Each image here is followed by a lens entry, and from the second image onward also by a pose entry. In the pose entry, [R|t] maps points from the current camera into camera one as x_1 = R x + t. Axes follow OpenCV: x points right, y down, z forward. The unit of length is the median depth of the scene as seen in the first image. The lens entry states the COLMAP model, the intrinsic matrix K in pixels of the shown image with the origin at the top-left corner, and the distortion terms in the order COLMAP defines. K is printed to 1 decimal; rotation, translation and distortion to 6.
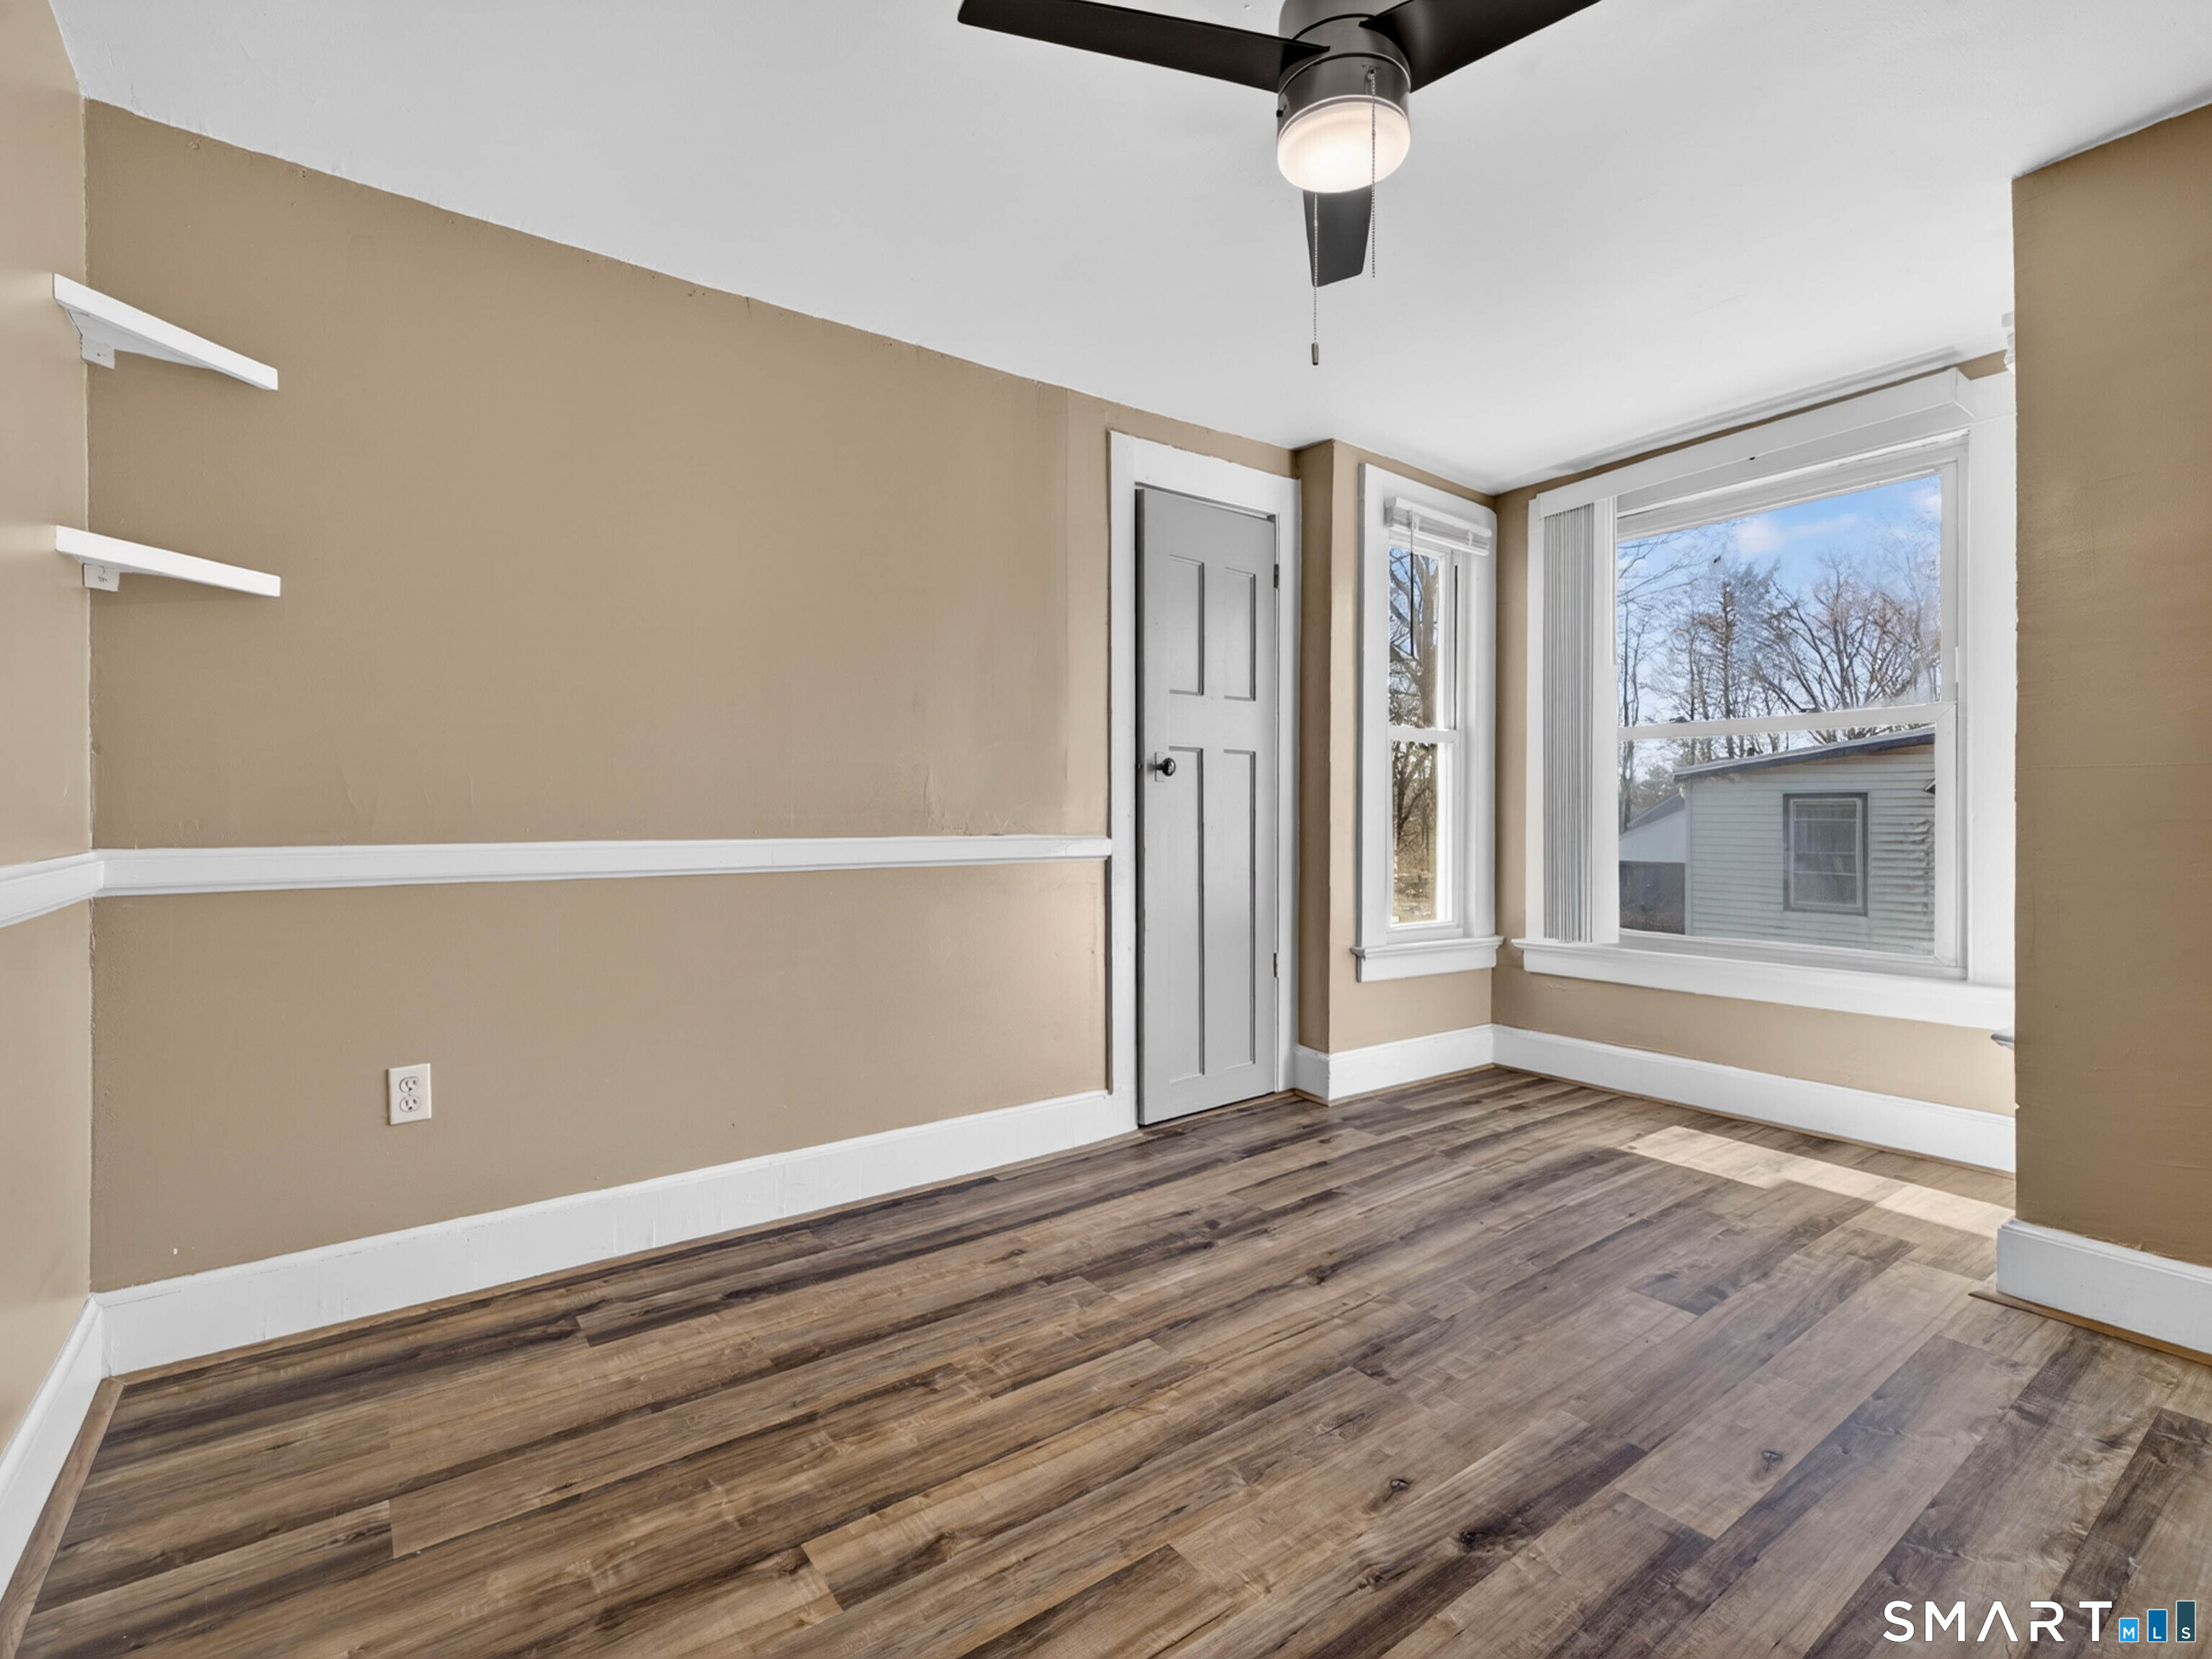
lens RADIAL K [[1037.4, 0, 1117.0], [0, 1037.4, 803.0], [0, 0, 1]] dist [0.006435, -0.000290]
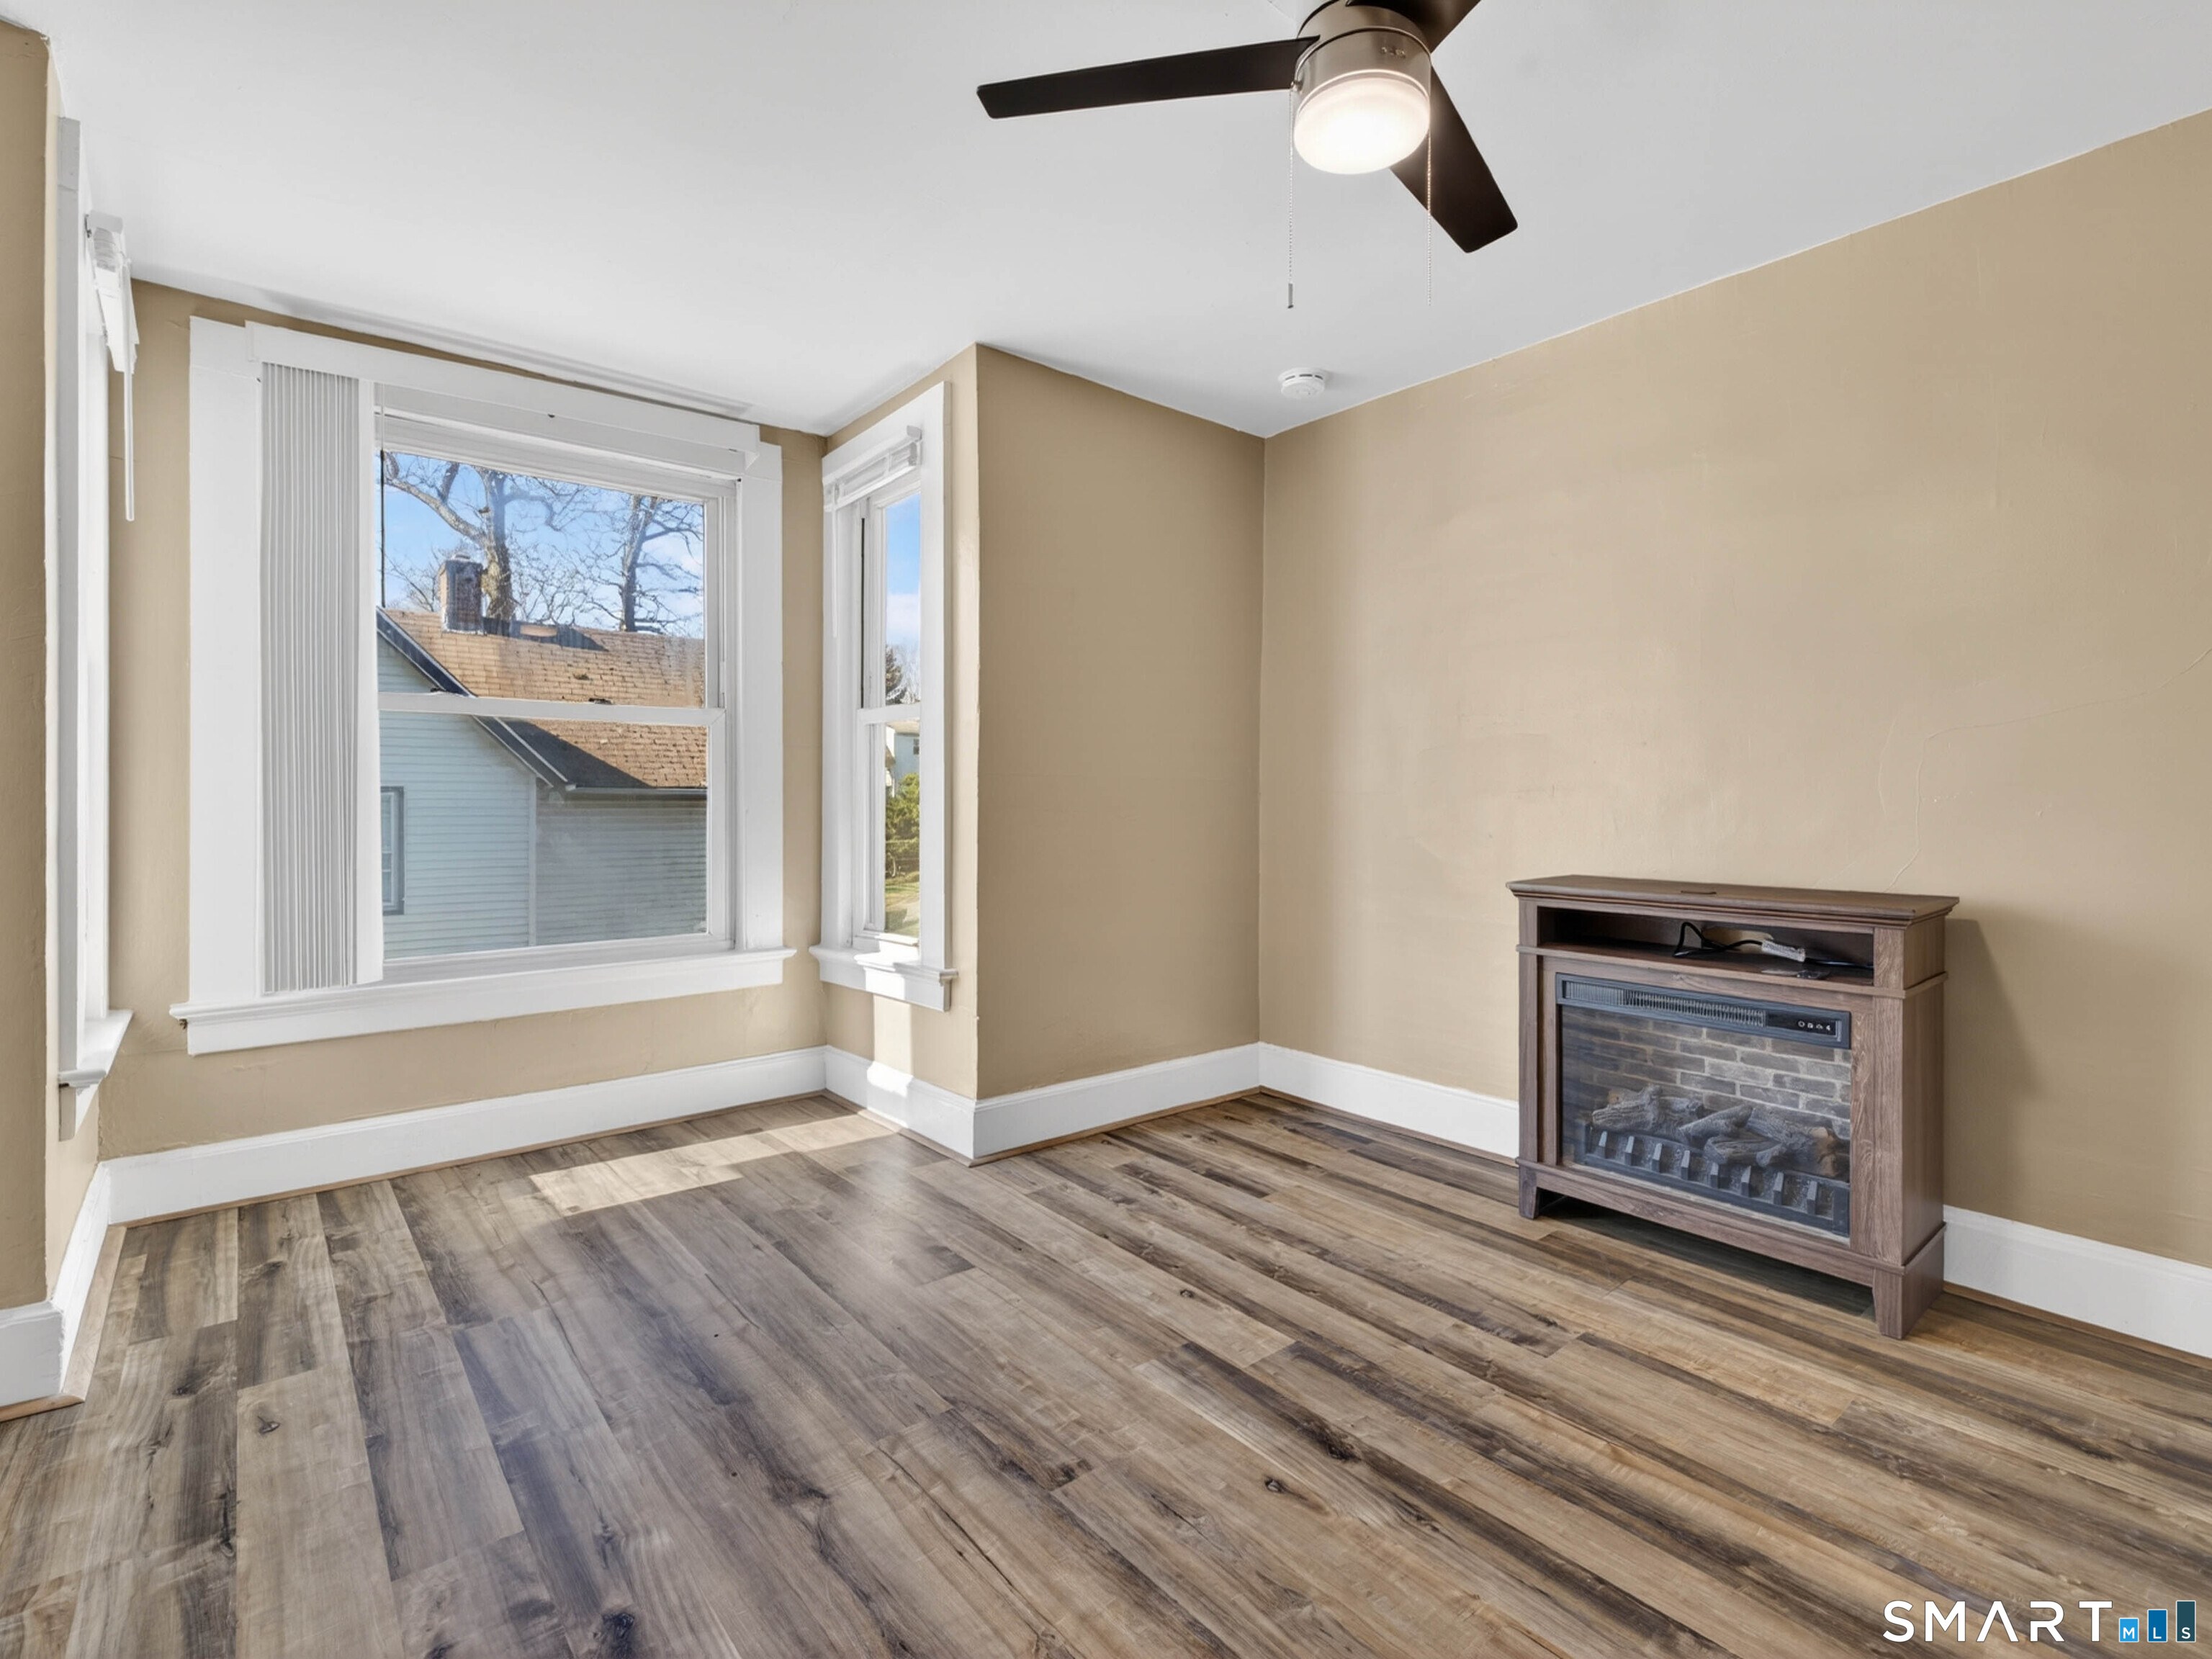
lens RADIAL K [[1044.3, 0, 1113.2], [0, 1044.3, 803.8], [0, 0, 1]] dist [0.002622, 0.000596]
pose [[-0.052547, 0.003779, 0.998611, -0.574658], [-0.010222, 0.999938, -0.004322, 0.011420], [-0.998566, -0.010435, -0.052505, 0.975899]]
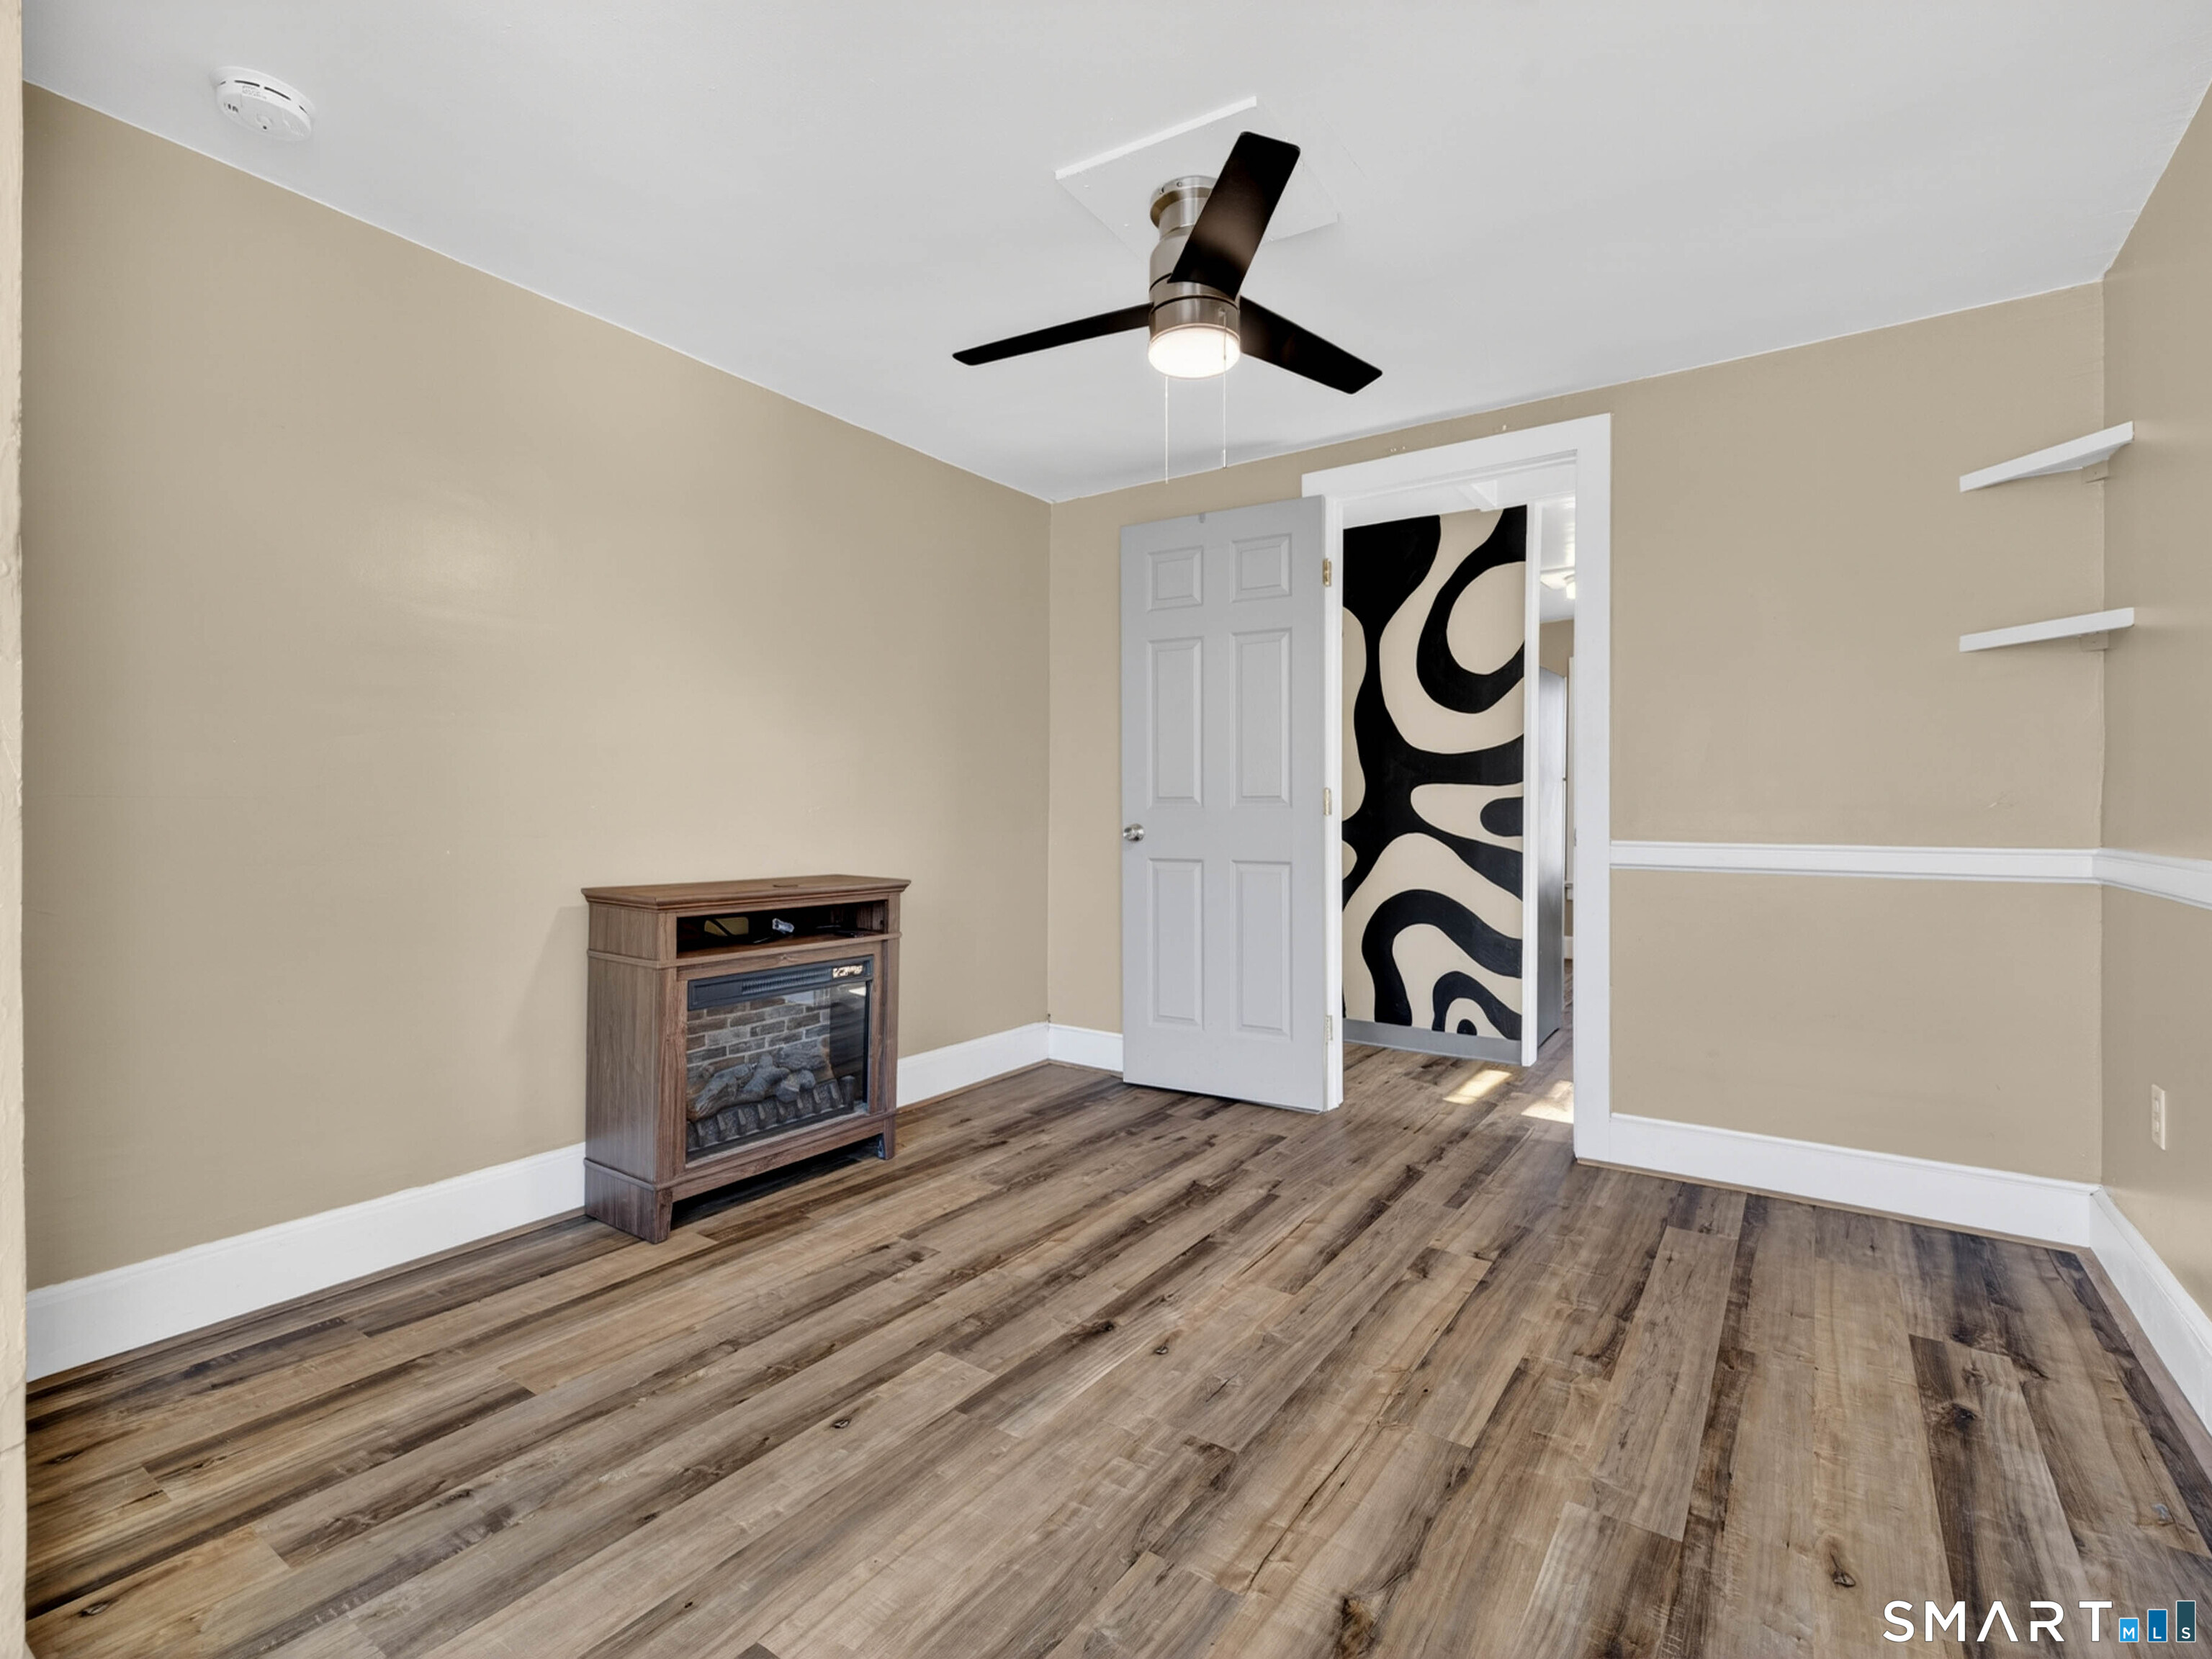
lens RADIAL K [[1044.3, 0, 1113.2], [0, 1044.3, 803.8], [0, 0, 1]] dist [0.002622, 0.000596]
pose [[-0.944552, -0.002359, -0.328353, 0.599788], [0.002162, 0.999908, -0.013403, 0.005744], [0.328355, -0.013370, -0.944460, 1.762744]]
